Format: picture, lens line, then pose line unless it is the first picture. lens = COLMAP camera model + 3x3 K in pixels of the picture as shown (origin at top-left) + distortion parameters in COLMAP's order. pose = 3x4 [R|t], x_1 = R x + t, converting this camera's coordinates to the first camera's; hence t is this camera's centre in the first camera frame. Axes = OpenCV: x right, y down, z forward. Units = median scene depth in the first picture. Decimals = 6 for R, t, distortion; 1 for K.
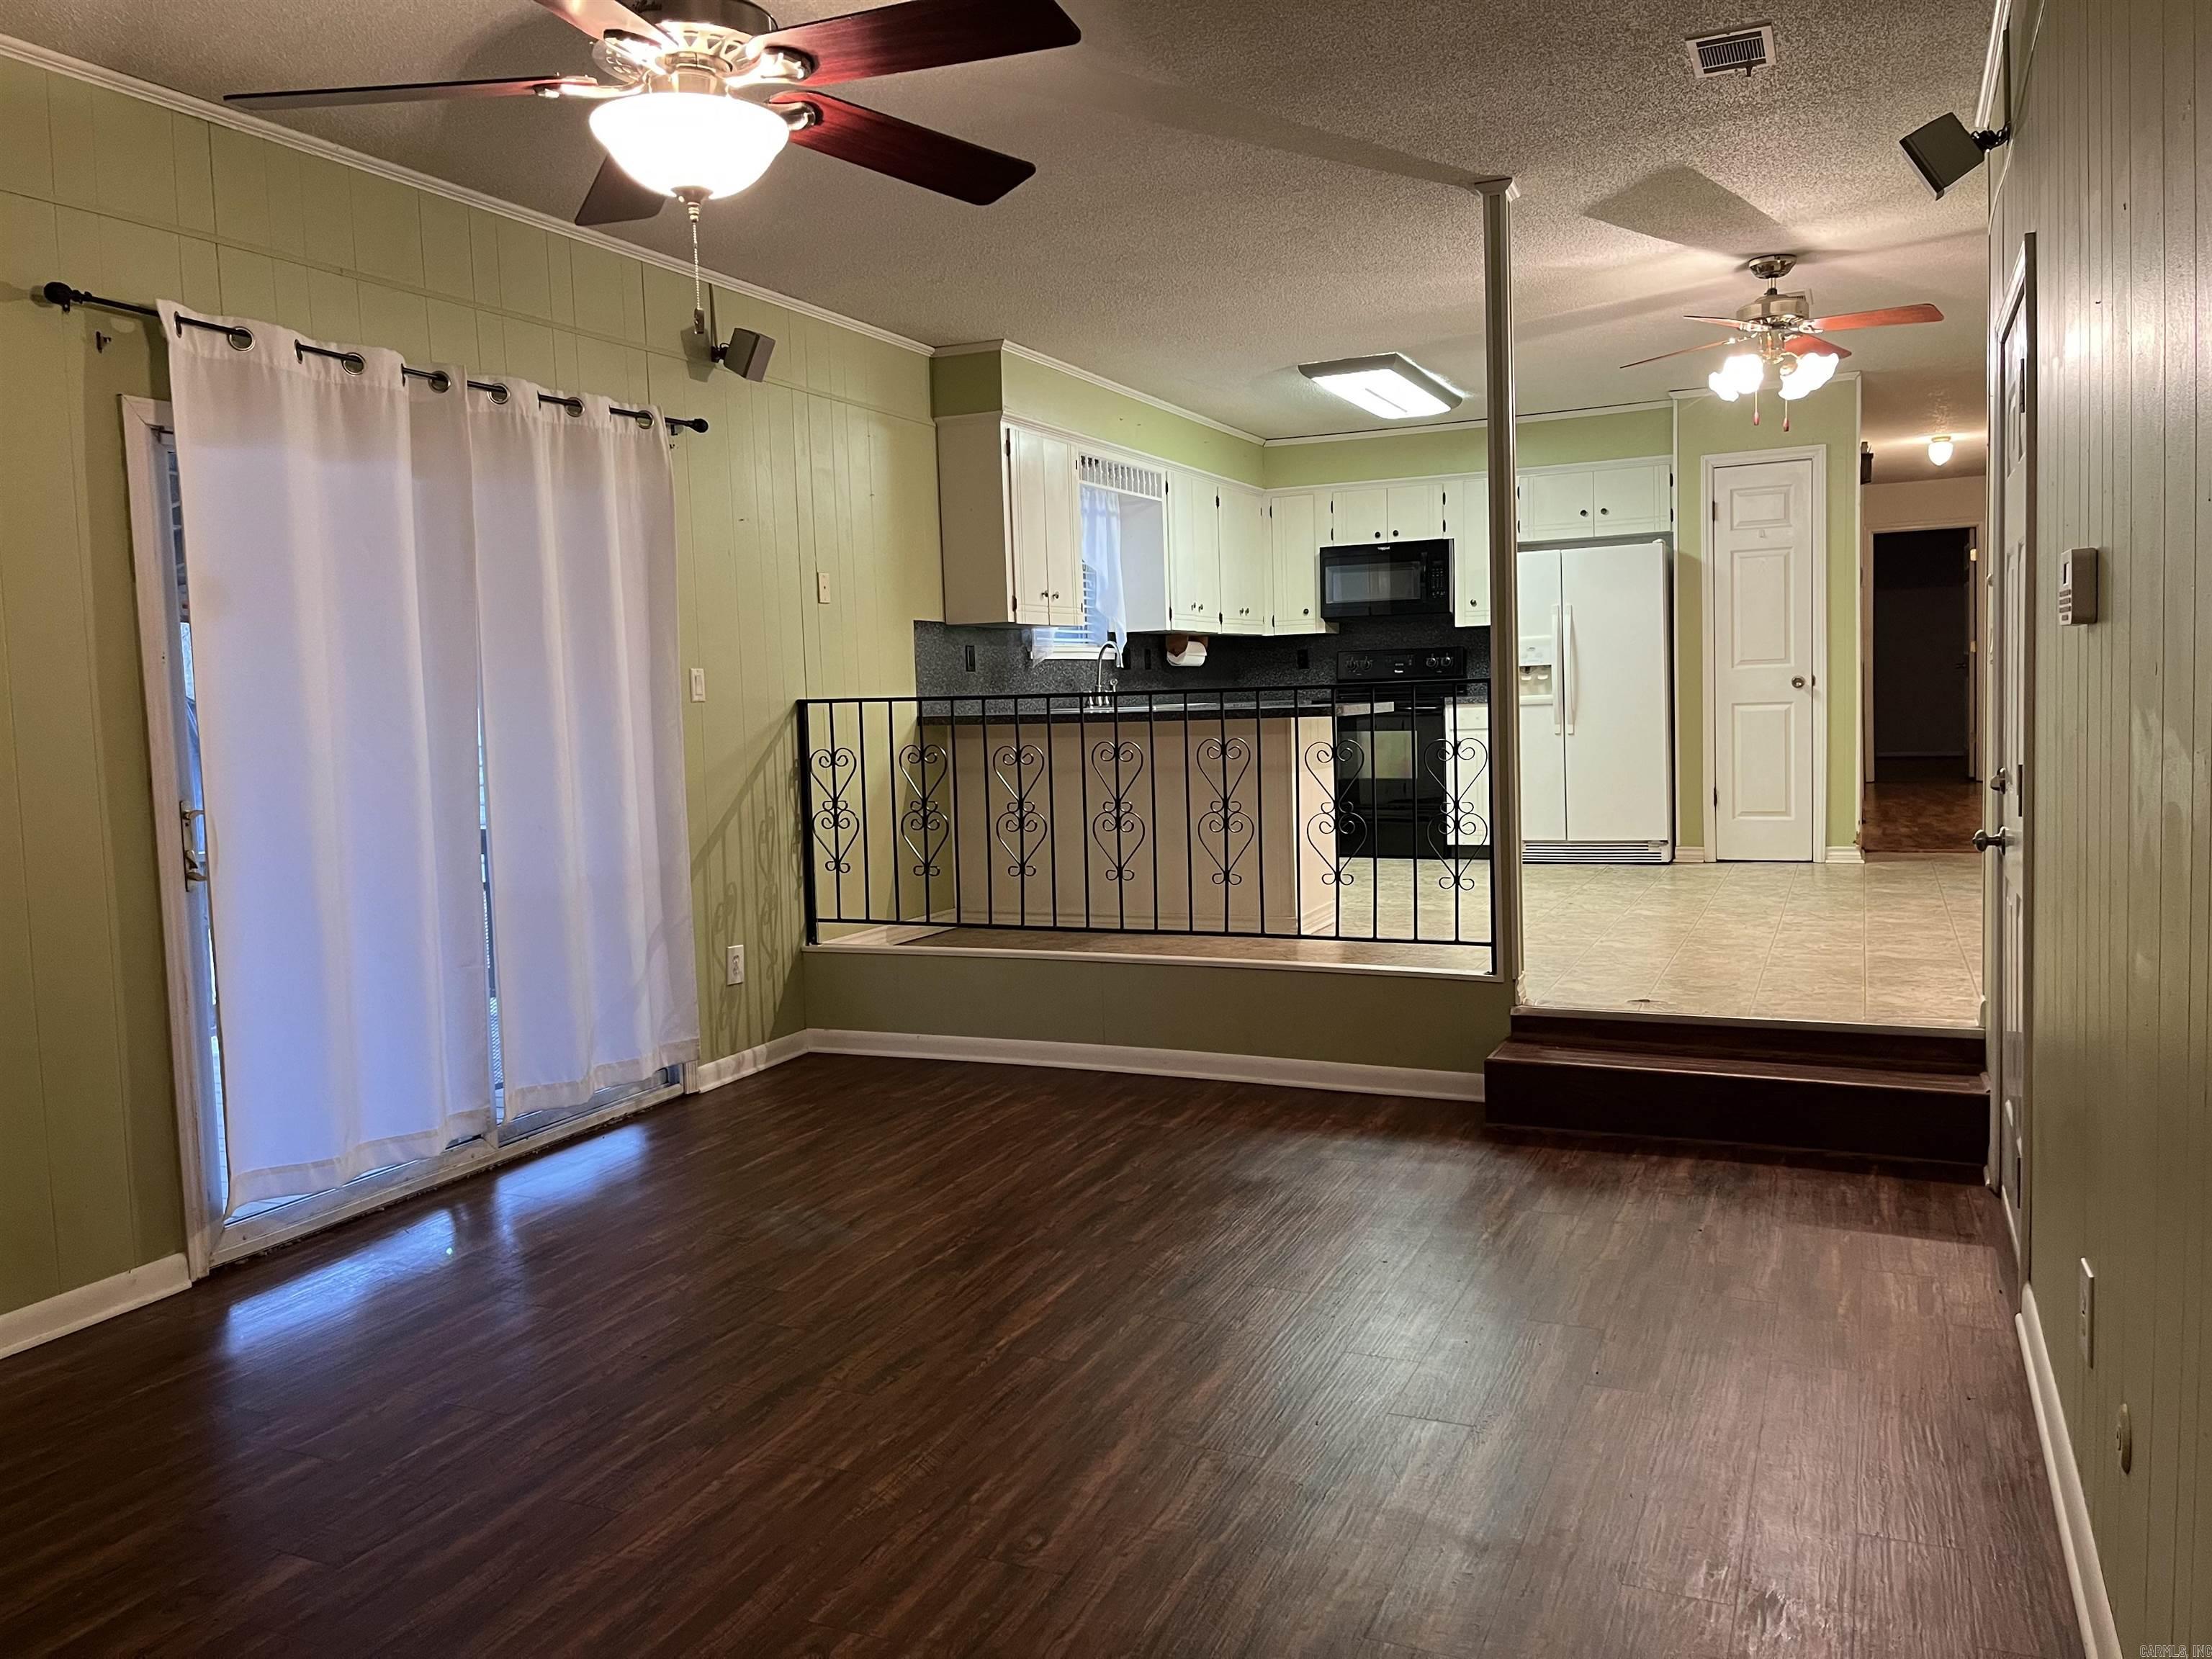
lens RADIAL K [[1664.5, 0, 1094.9], [0, 1664.5, 824.9], [0, 0, 1]] dist [0.046730, -0.075684]
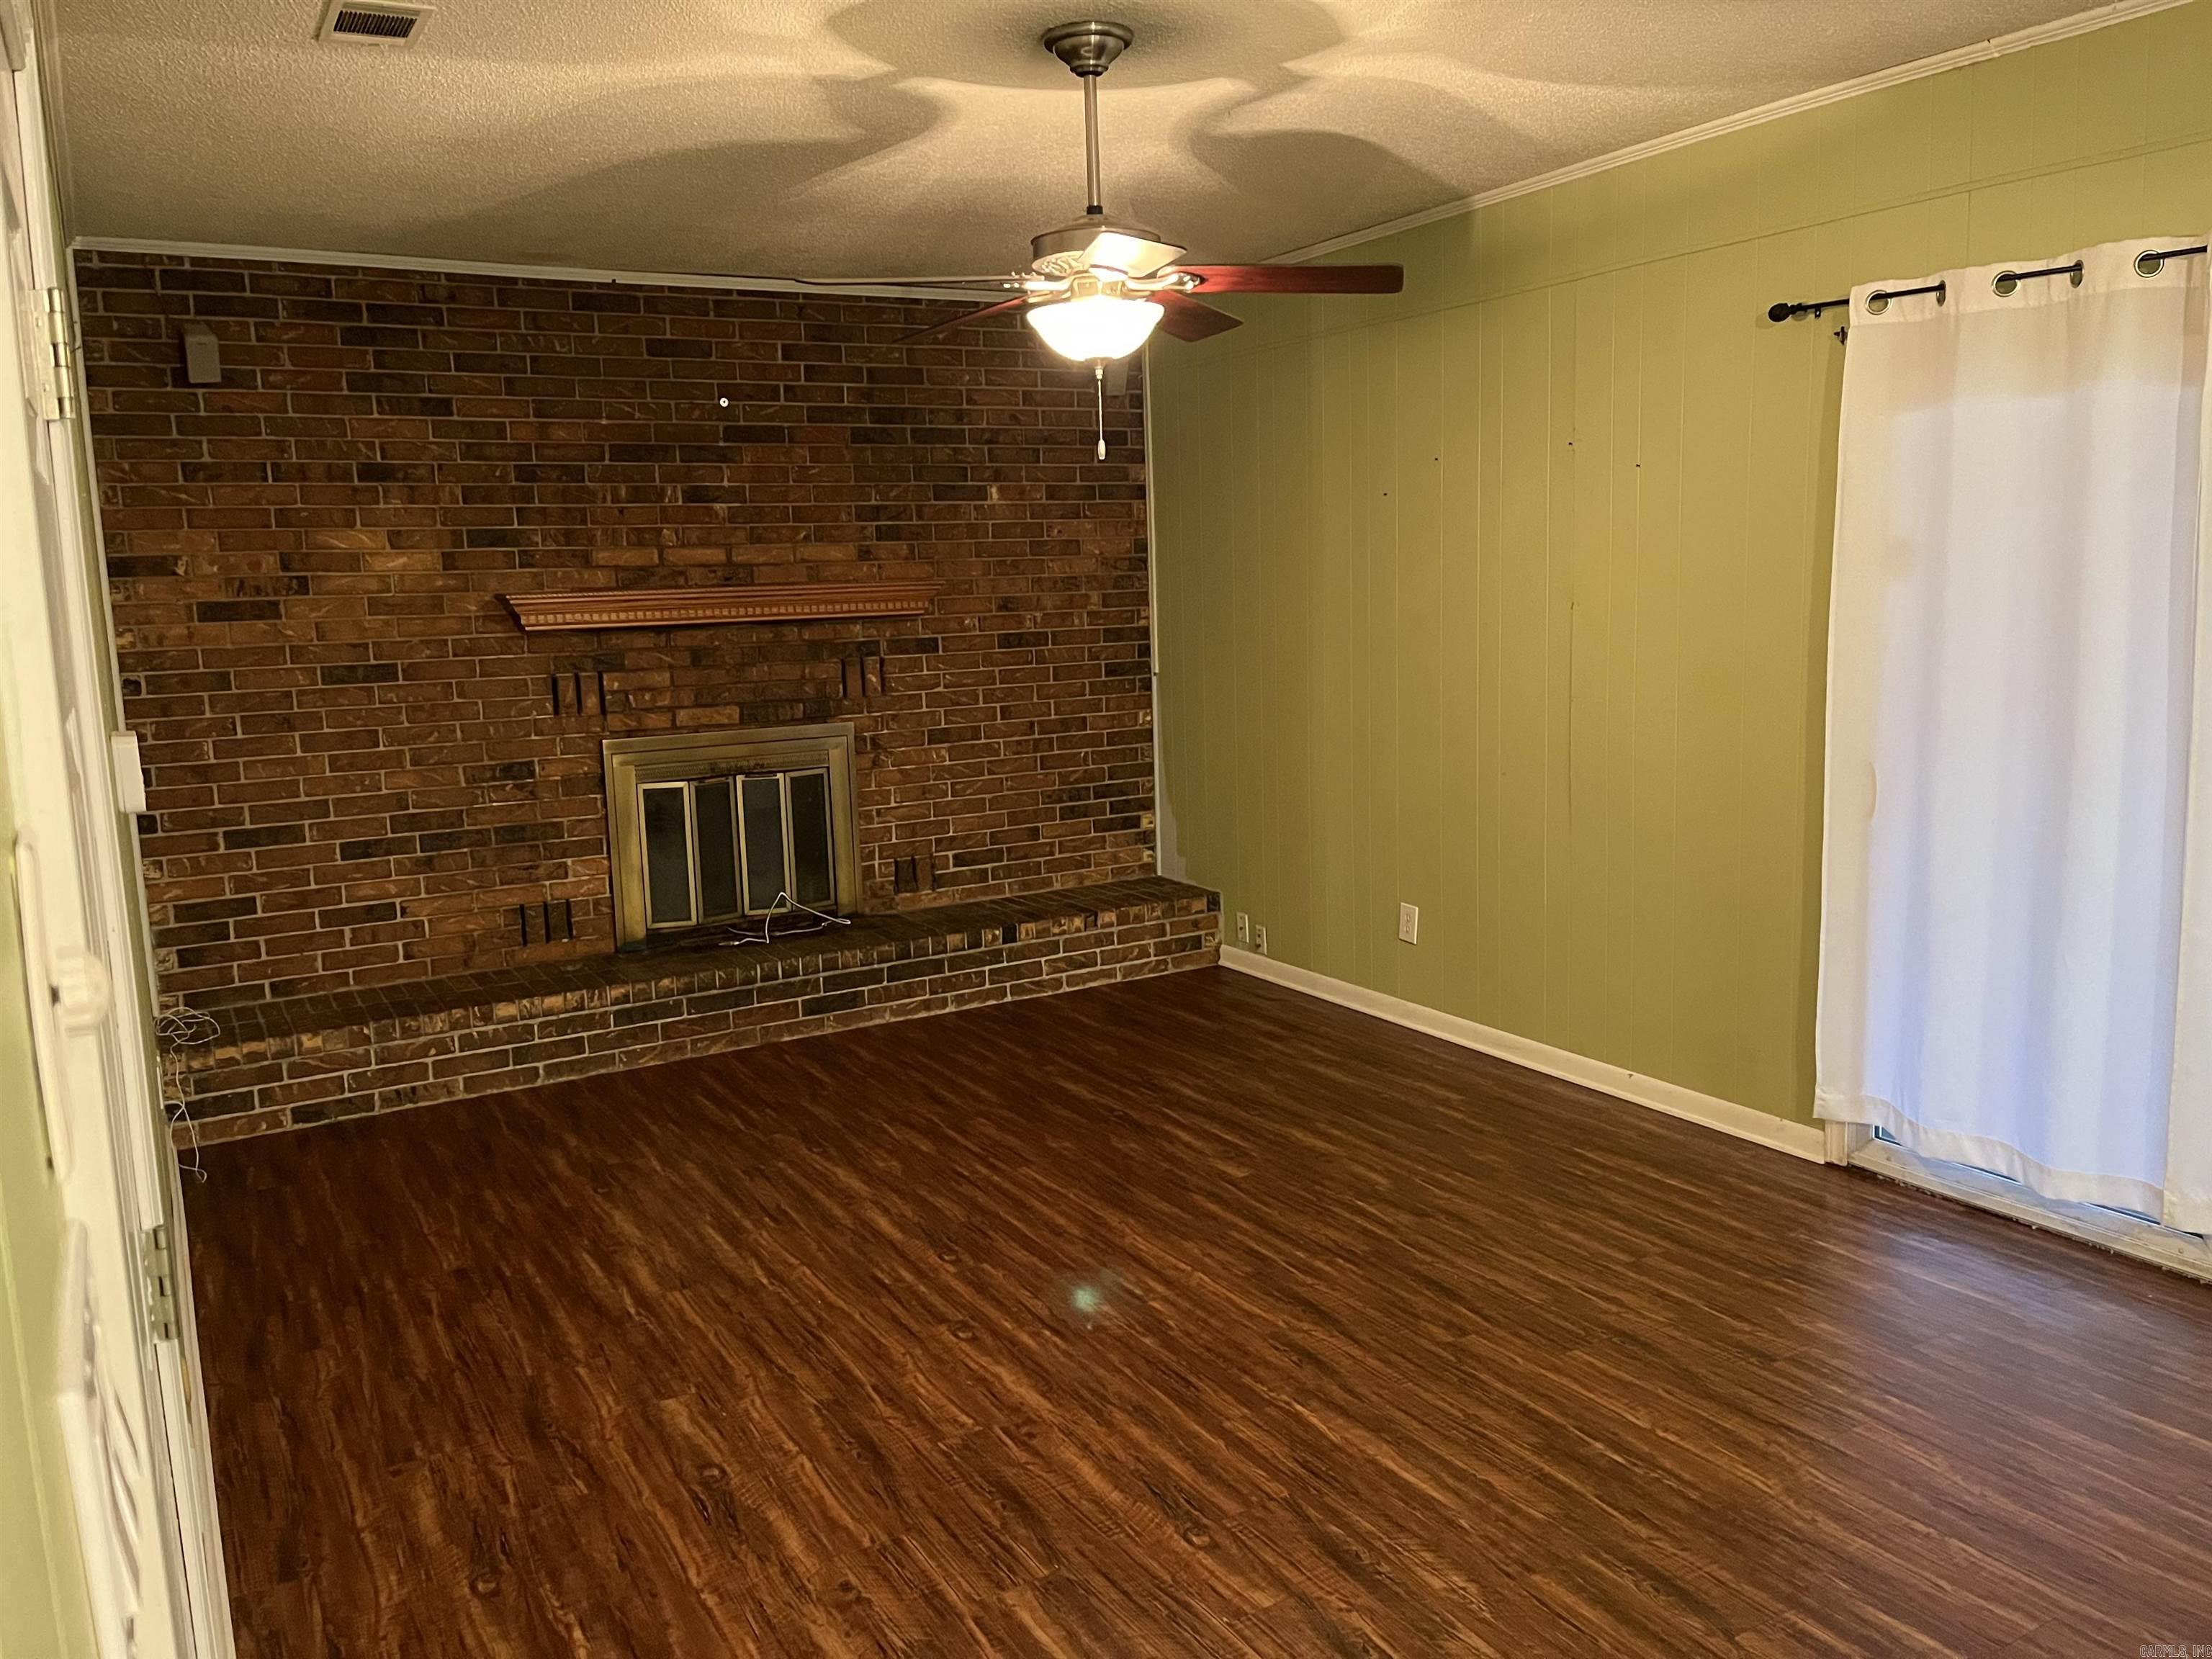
lens RADIAL K [[1664.5, 0, 1094.9], [0, 1664.5, 824.9], [0, 0, 1]] dist [0.046730, -0.075684]
pose [[-0.580440, 0.174691, -0.795344, 0.719952], [-0.015602, 0.974153, 0.225351, -0.233176], [0.814154, 0.143212, -0.562711, 1.394751]]
